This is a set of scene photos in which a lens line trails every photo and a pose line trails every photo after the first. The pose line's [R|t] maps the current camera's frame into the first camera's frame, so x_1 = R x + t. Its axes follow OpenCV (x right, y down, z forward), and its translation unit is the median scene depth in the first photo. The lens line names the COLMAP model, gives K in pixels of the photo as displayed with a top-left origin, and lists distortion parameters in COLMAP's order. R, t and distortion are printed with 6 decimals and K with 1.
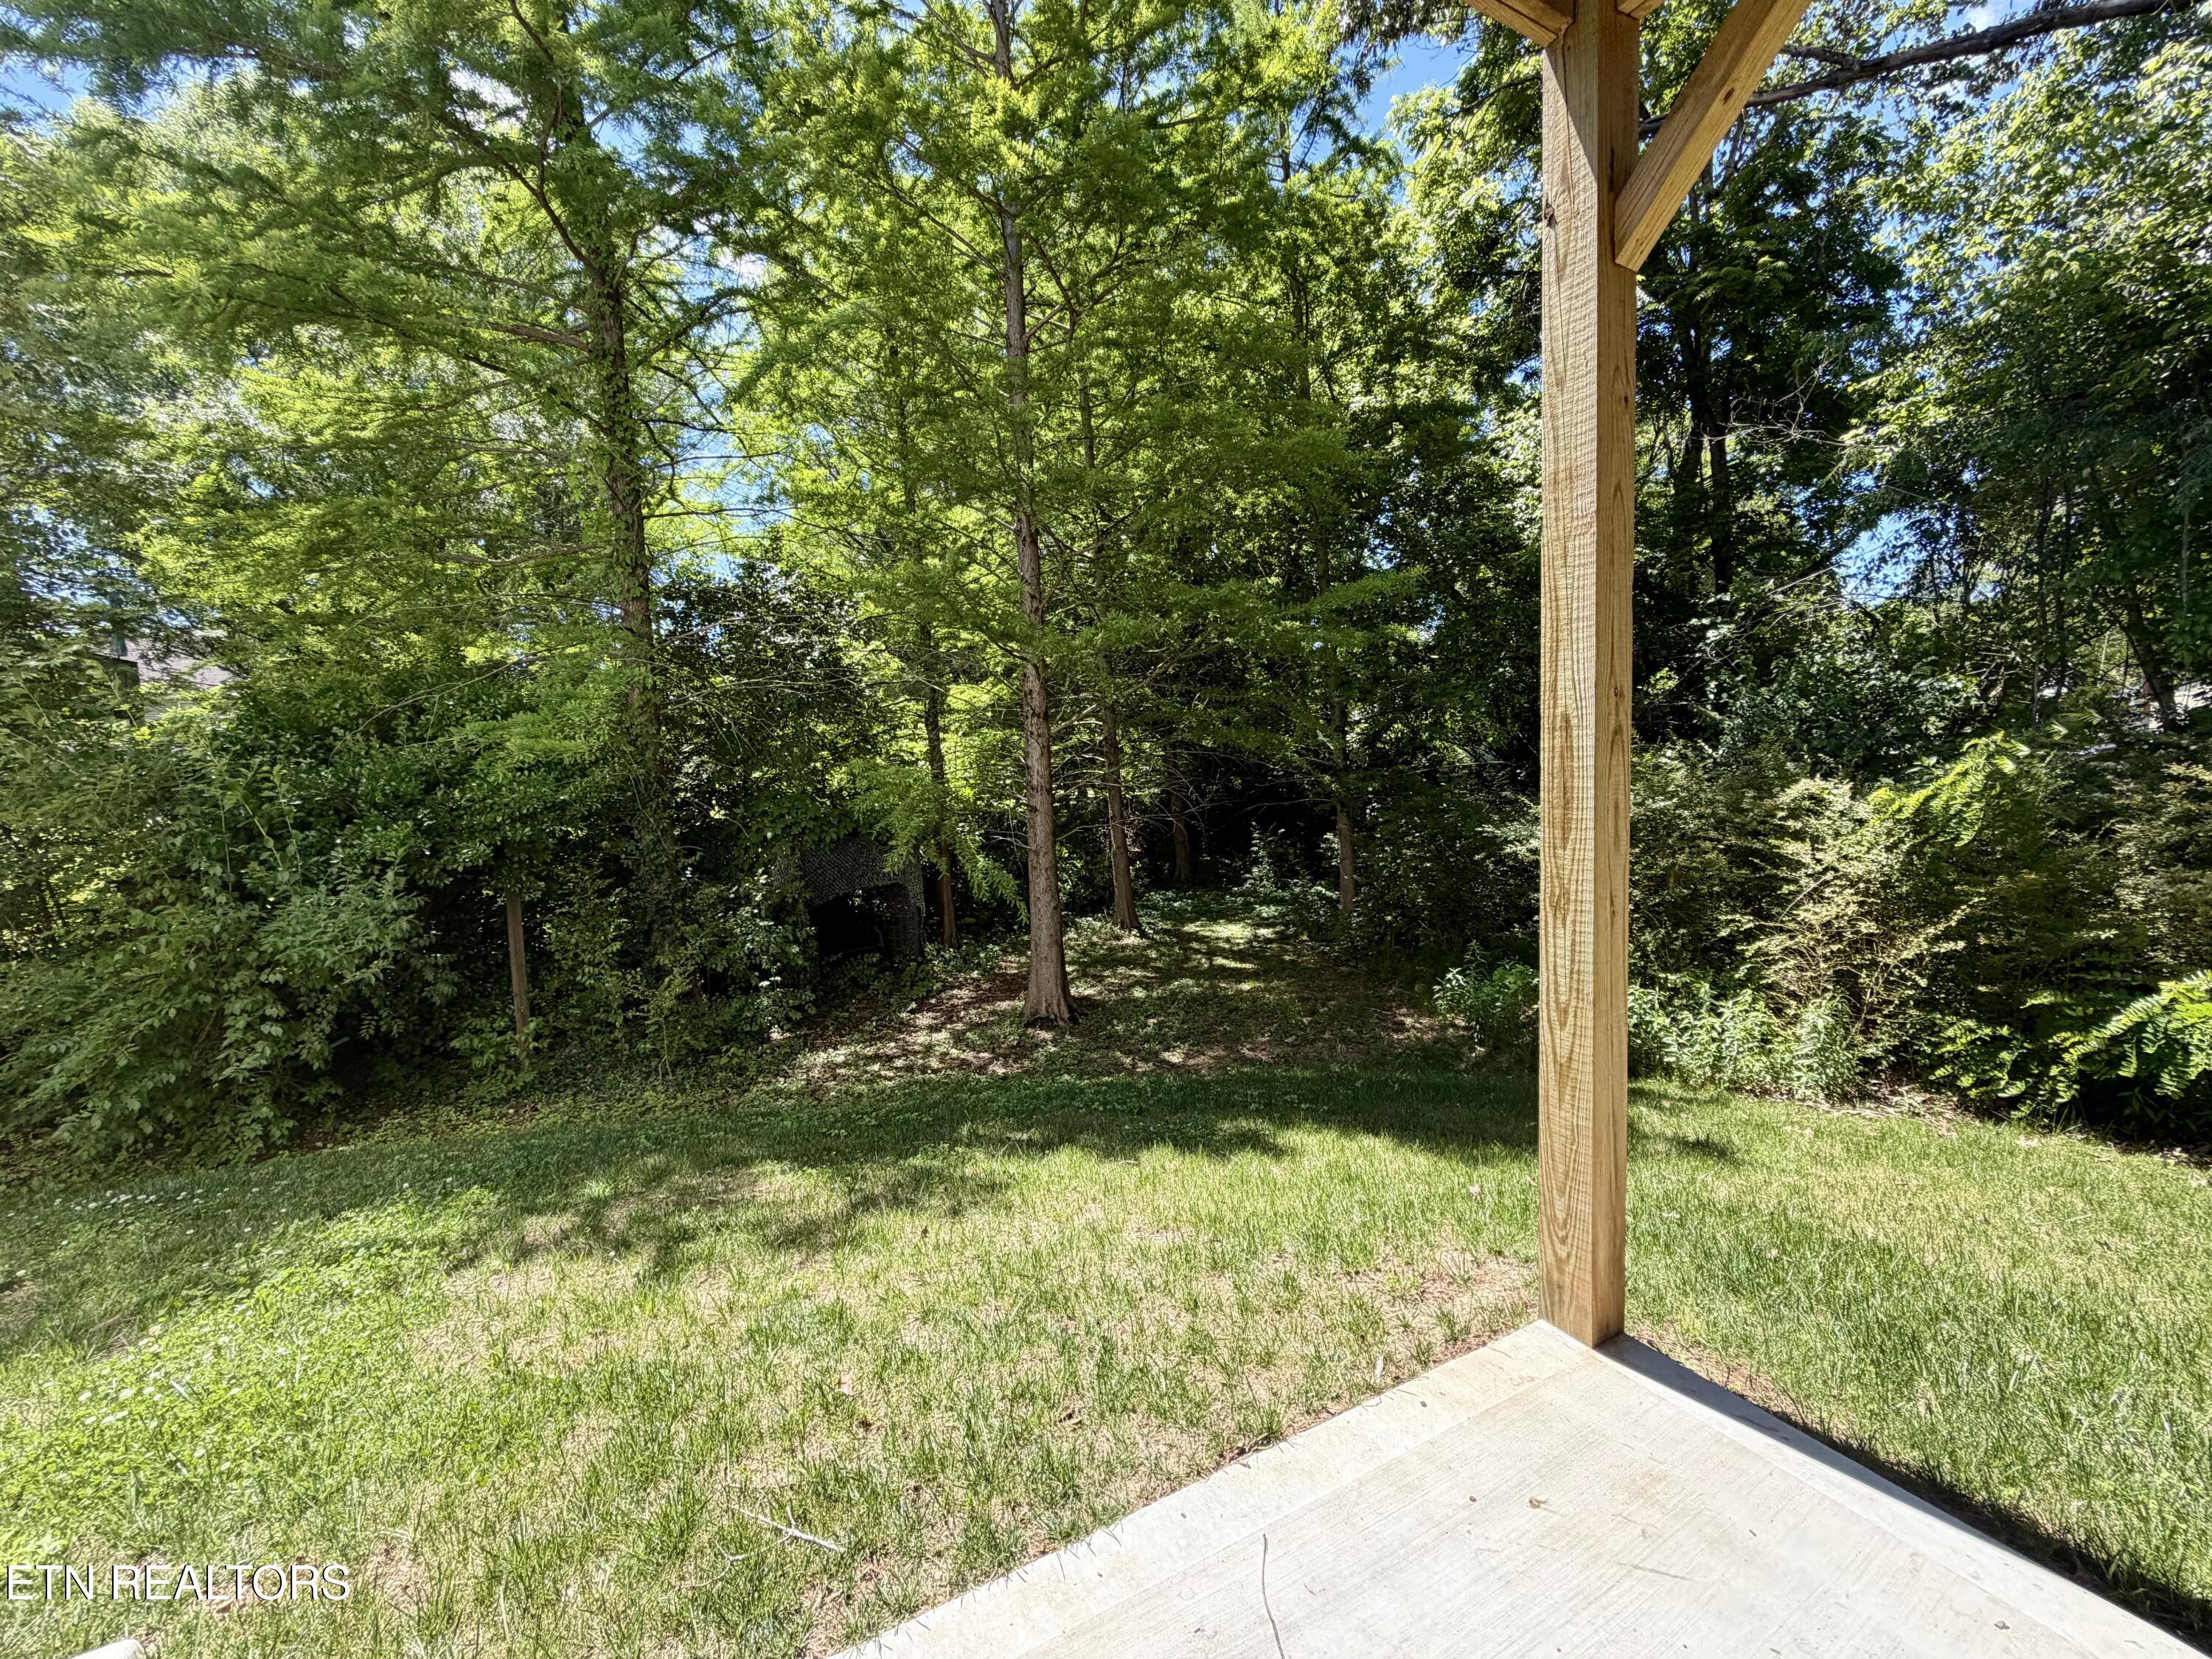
lens RADIAL K [[876.5, 0, 1104.3], [0, 876.5, 826.4], [0, 0, 1]] dist [0.002067, -0.000633]
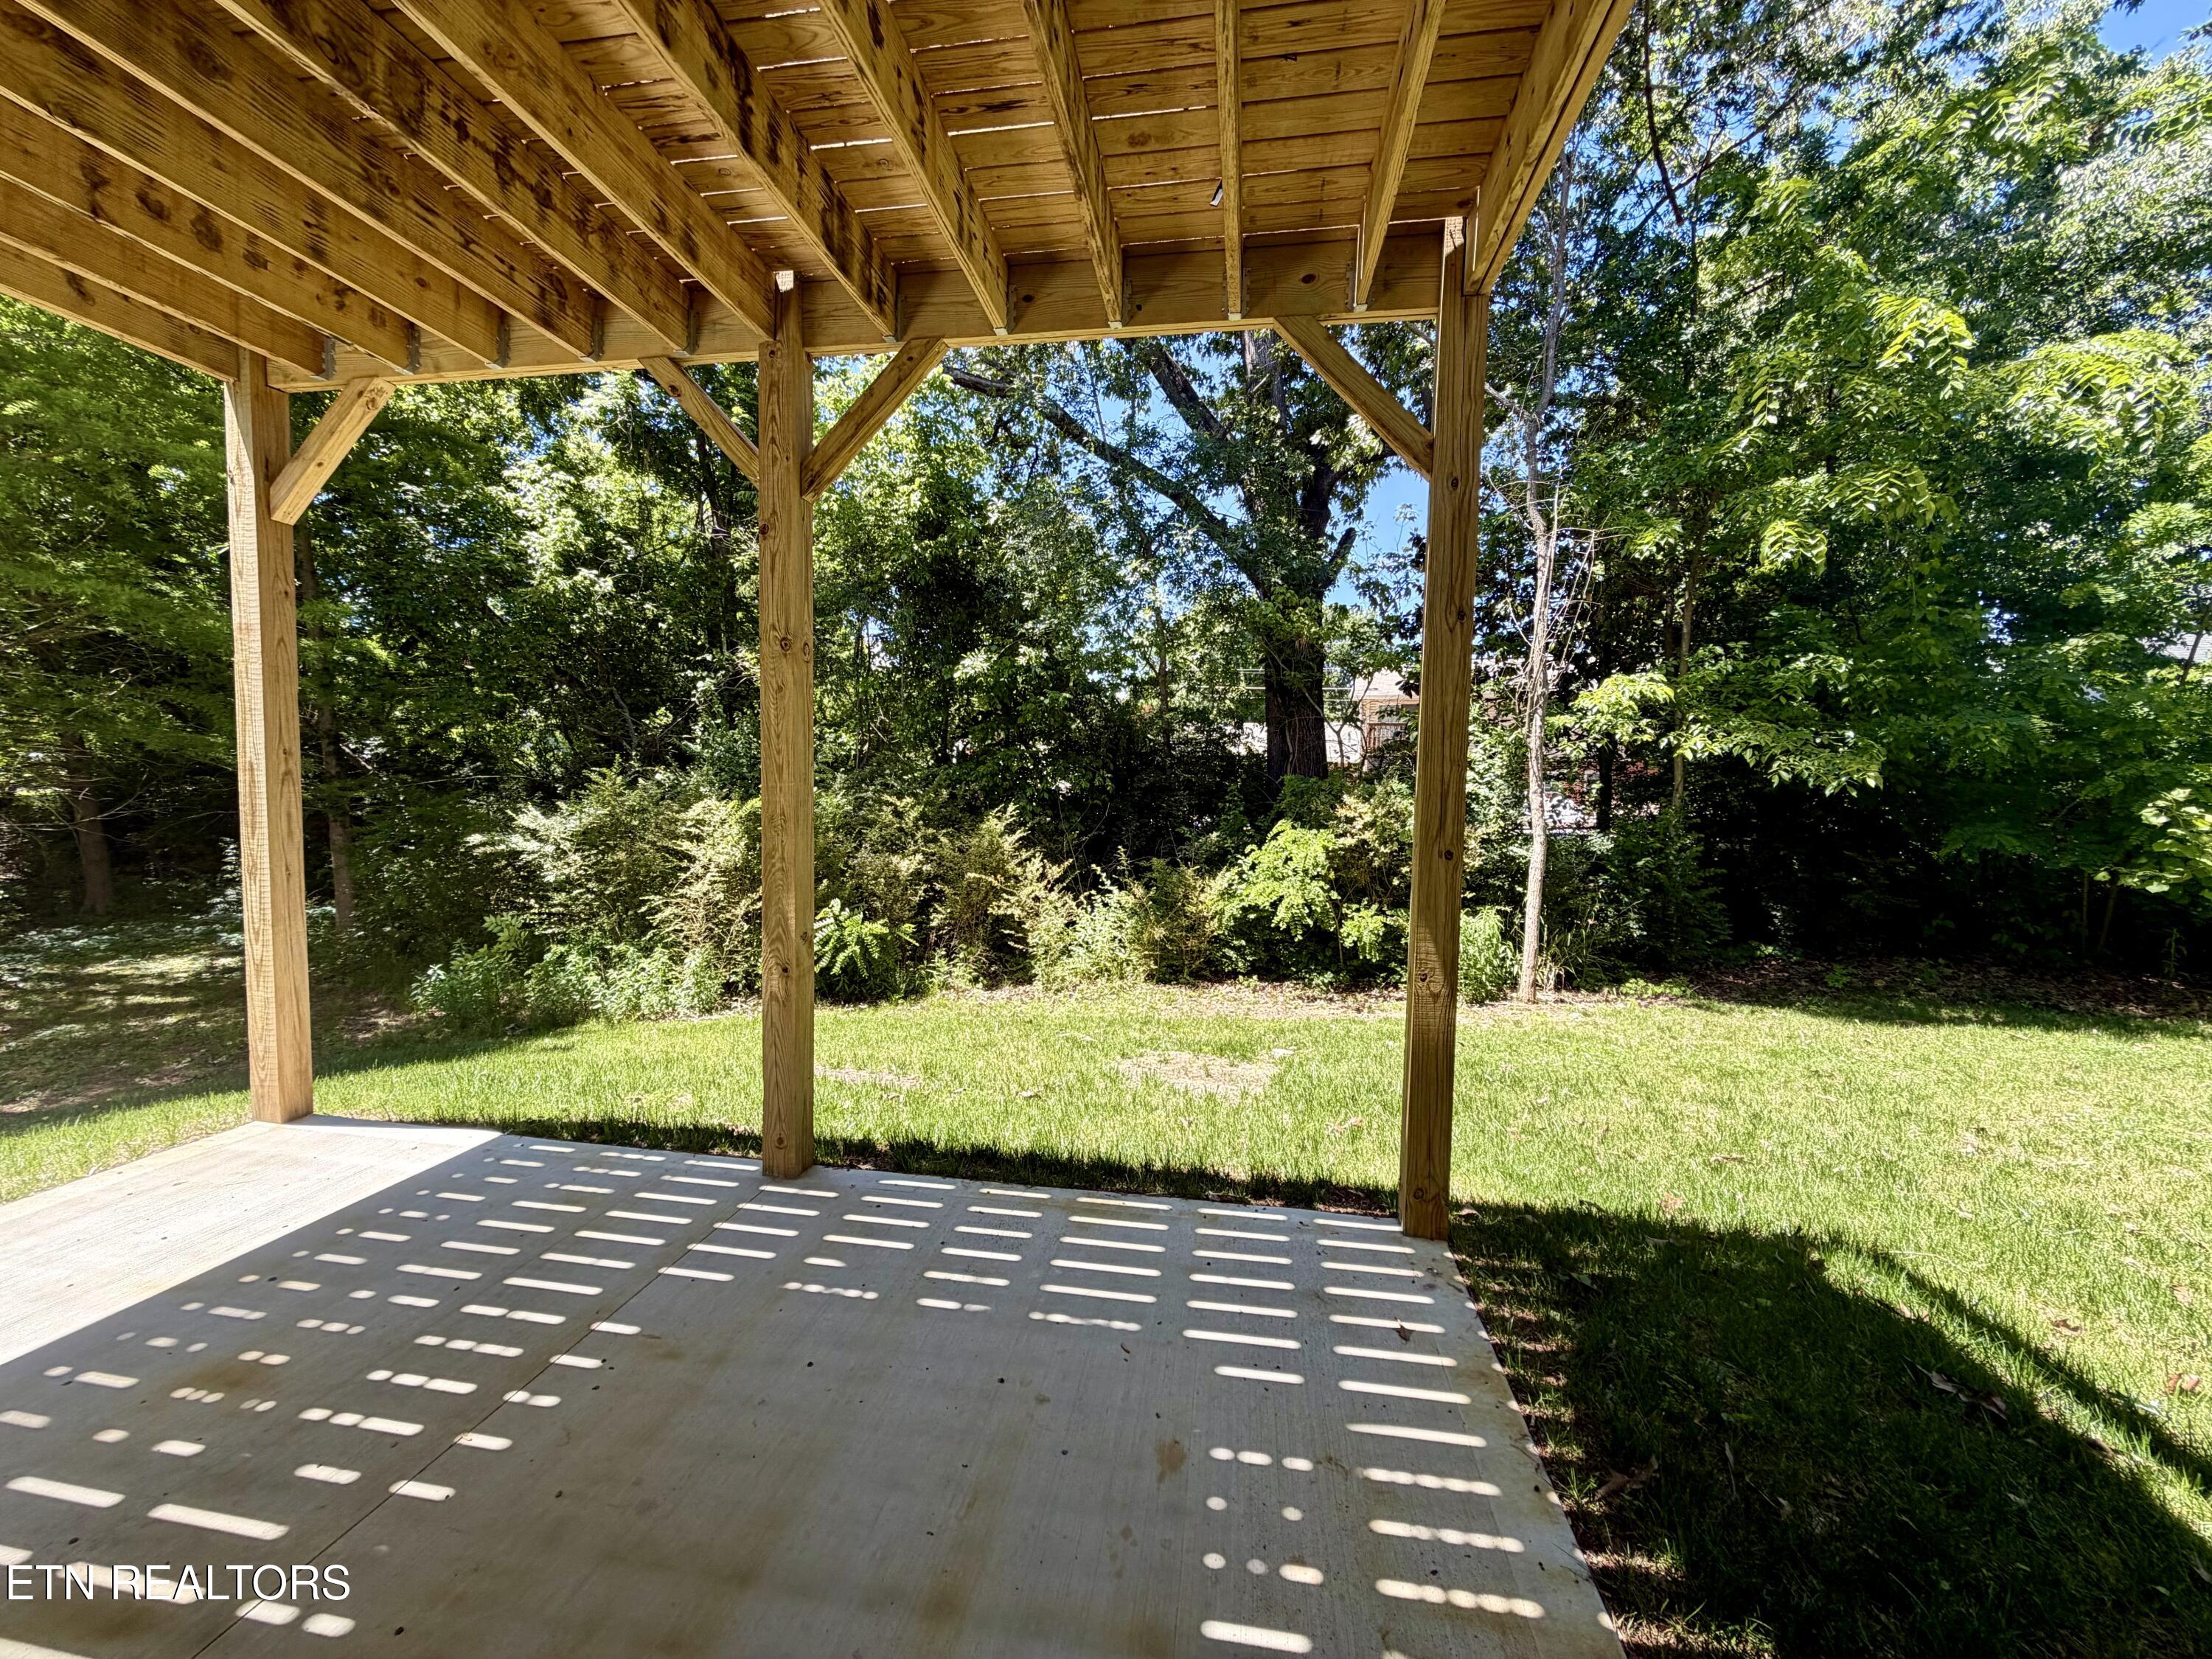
lens RADIAL K [[876.5, 0, 1107.3], [0, 876.5, 837.2], [0, 0, 1]] dist [0.002067, -0.000633]
pose [[0.606105, -0.007672, 0.795348, 0.030410], [0.008321, 0.999960, 0.003305, 0.005233], [-0.795341, 0.004615, 0.606145, -0.254292]]
